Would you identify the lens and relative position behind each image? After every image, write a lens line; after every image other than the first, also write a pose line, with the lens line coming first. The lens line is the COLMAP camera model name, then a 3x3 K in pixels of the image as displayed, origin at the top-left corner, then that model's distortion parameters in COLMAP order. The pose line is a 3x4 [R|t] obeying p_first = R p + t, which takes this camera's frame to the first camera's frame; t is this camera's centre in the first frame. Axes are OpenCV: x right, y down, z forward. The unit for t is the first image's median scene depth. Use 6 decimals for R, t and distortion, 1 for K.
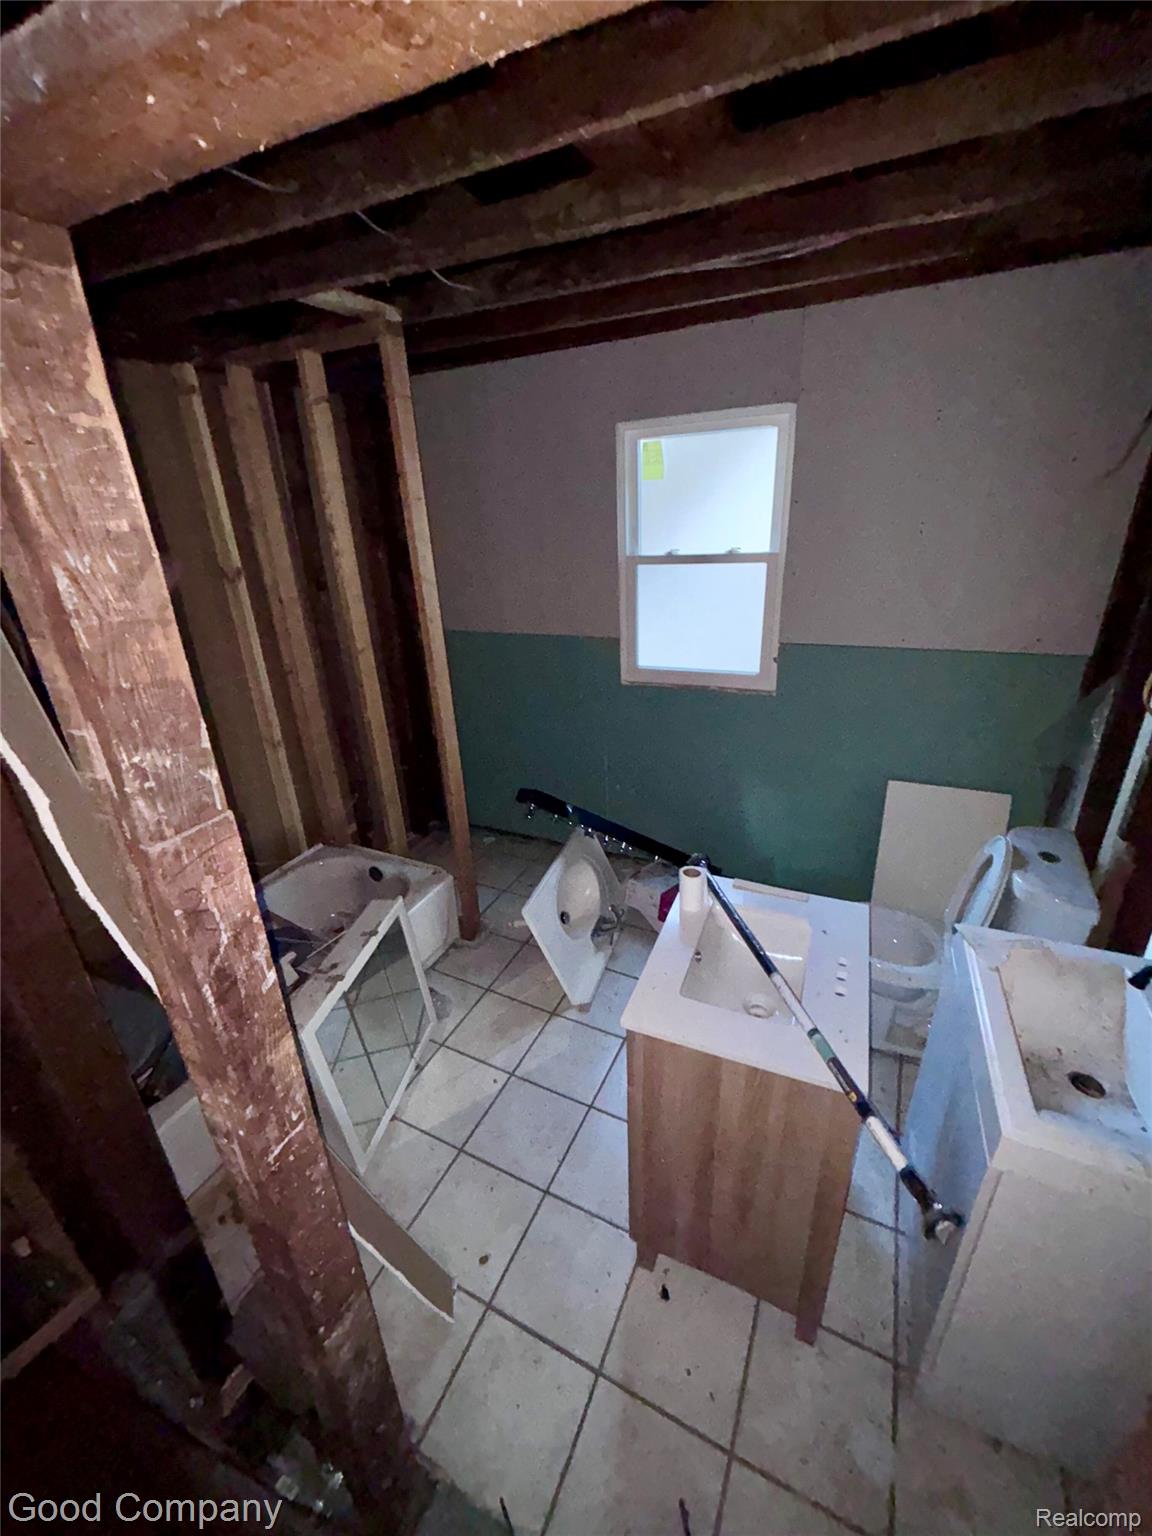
lens RADIAL K [[606.3, 0, 576.0], [0, 606.3, 768.0], [0, 0, 1]] dist [-0.000370, -0.000172]
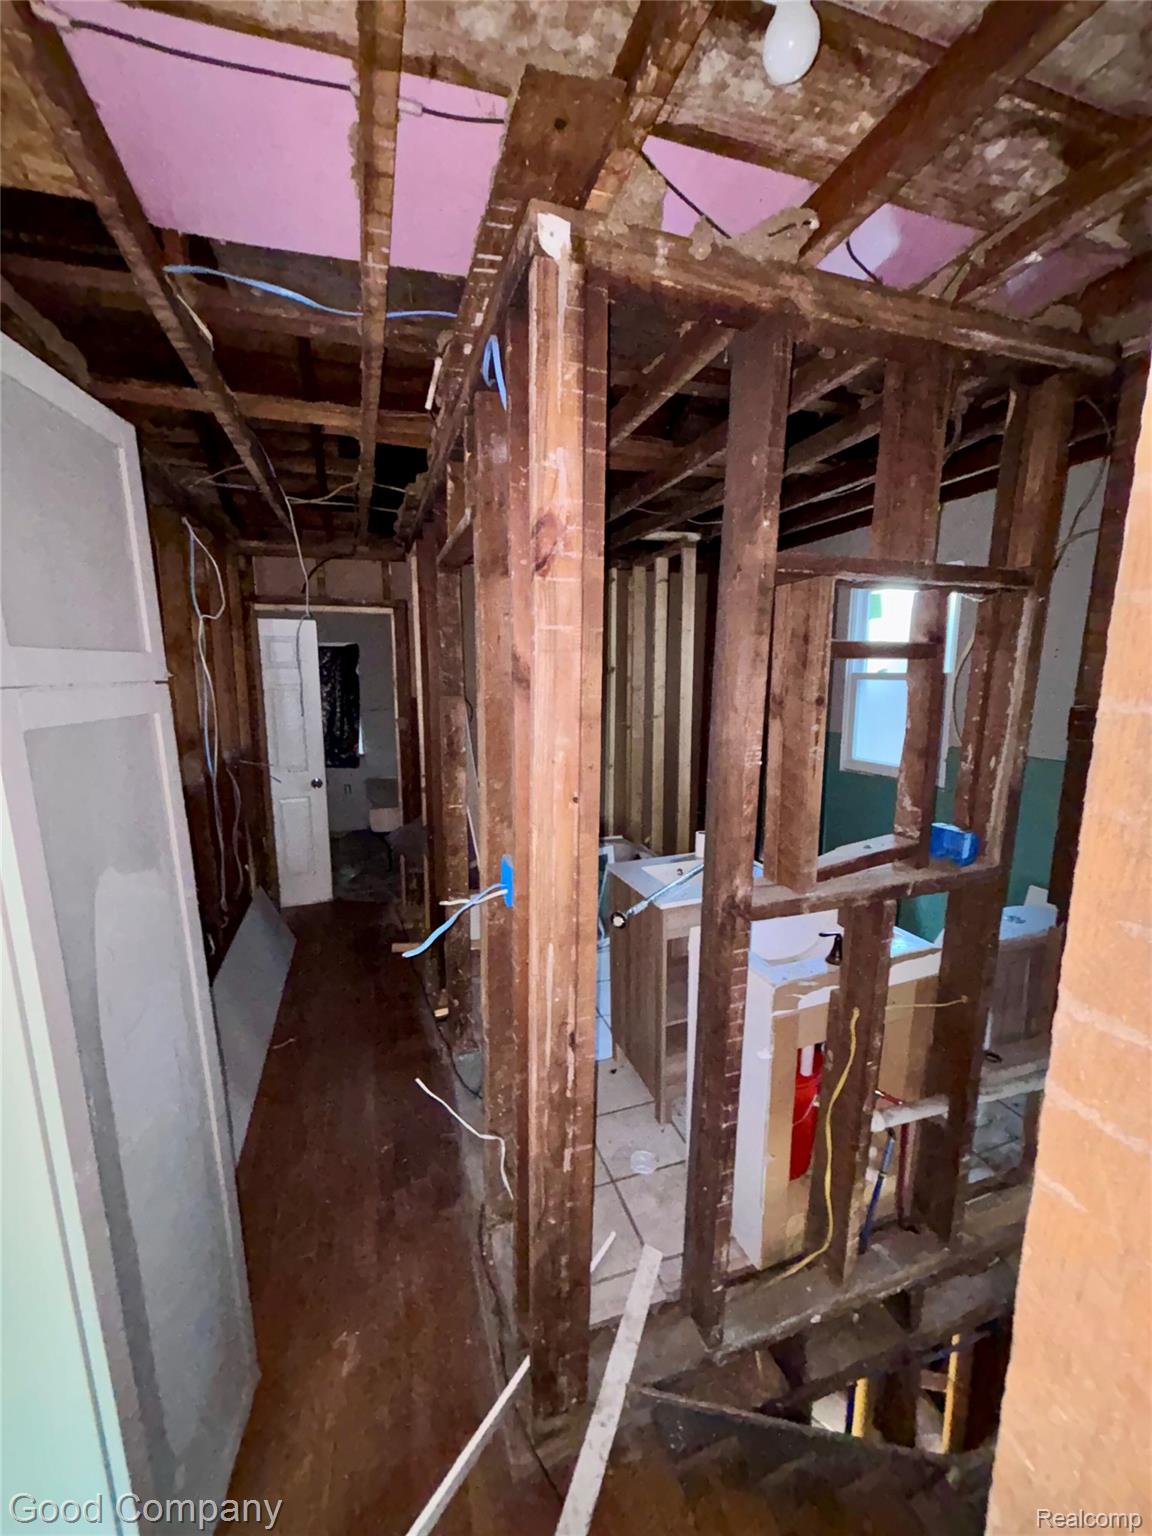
lens RADIAL K [[606.3, 0, 576.0], [0, 606.3, 768.0], [0, 0, 1]] dist [-0.000370, -0.000172]
pose [[0.688818, 0.156707, -0.707794, 0.763470], [-0.298860, 0.950912, -0.080313, 0.155833], [0.660464, 0.266852, 0.701838, -0.305450]]
